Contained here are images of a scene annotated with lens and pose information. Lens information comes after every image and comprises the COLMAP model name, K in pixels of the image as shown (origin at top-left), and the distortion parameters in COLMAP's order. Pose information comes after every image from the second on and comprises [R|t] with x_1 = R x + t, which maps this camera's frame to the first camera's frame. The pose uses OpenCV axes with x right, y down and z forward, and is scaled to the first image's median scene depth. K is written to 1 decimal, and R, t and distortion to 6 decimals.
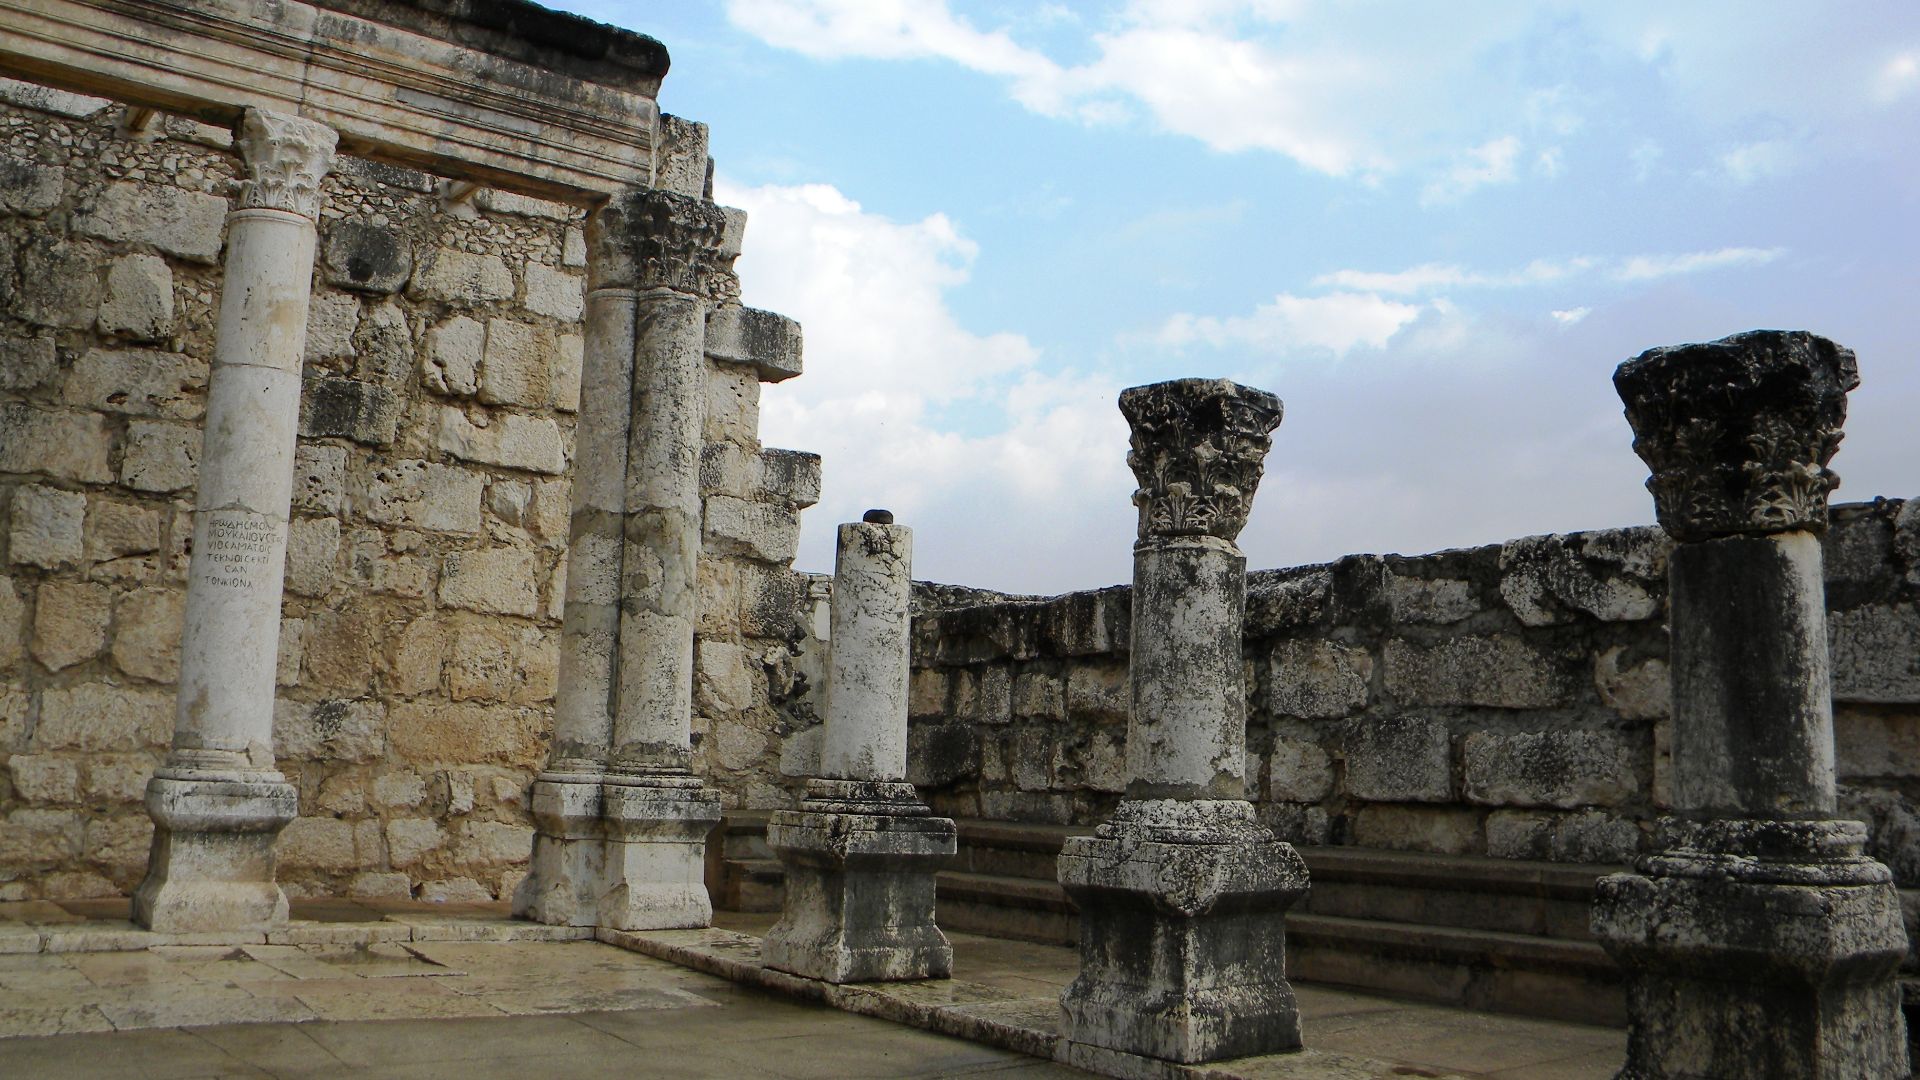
lens RADIAL K [[1705.3, 0, 957.2], [0, 1705.3, 538.6], [0, 0, 1]] dist [-0.129453, 0.064163]
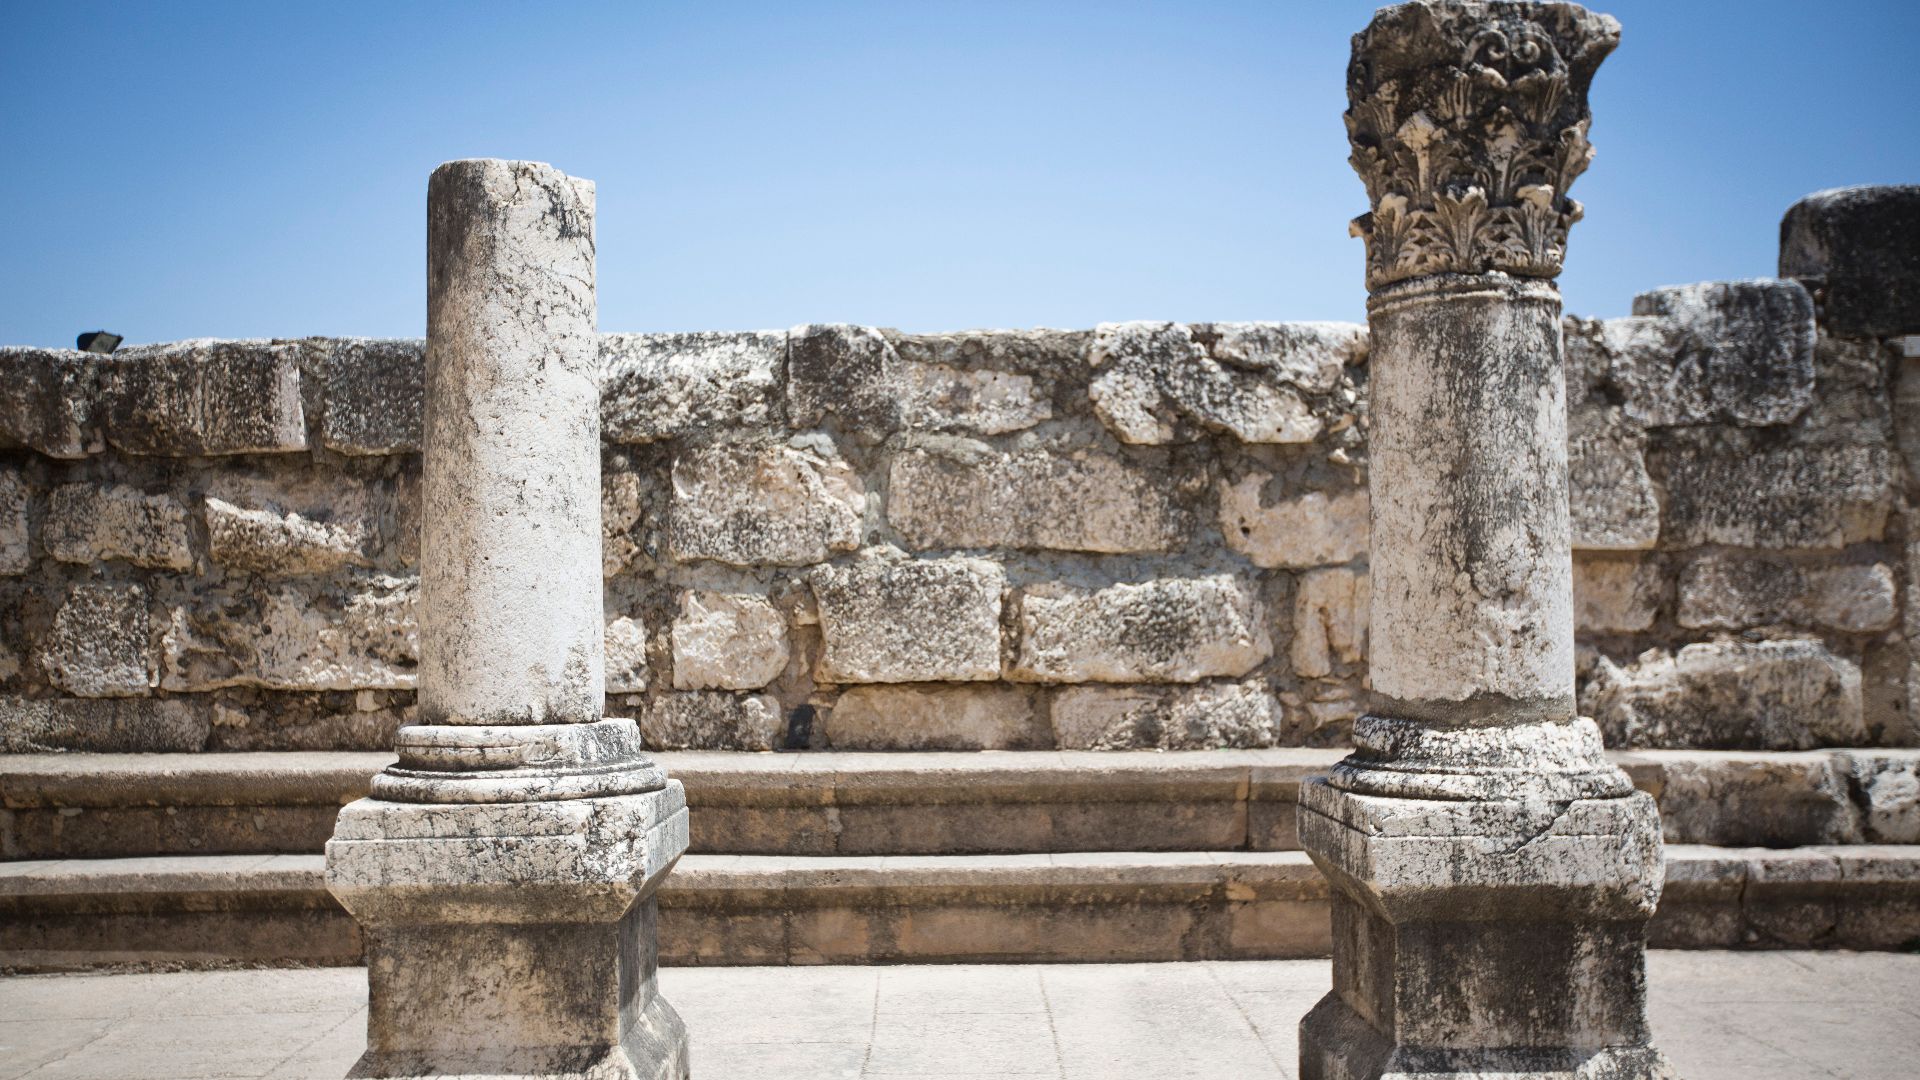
lens RADIAL K [[1853.4, 0, 960.8], [0, 1853.4, 593.7], [0, 0, 1]] dist [0.046288, 0.000000]
pose [[0.587662, -0.030302, 0.808539, -0.375145], [-0.081870, 0.991943, 0.096681, 0.044809], [-0.804953, -0.123011, 0.580447, 0.570165]]
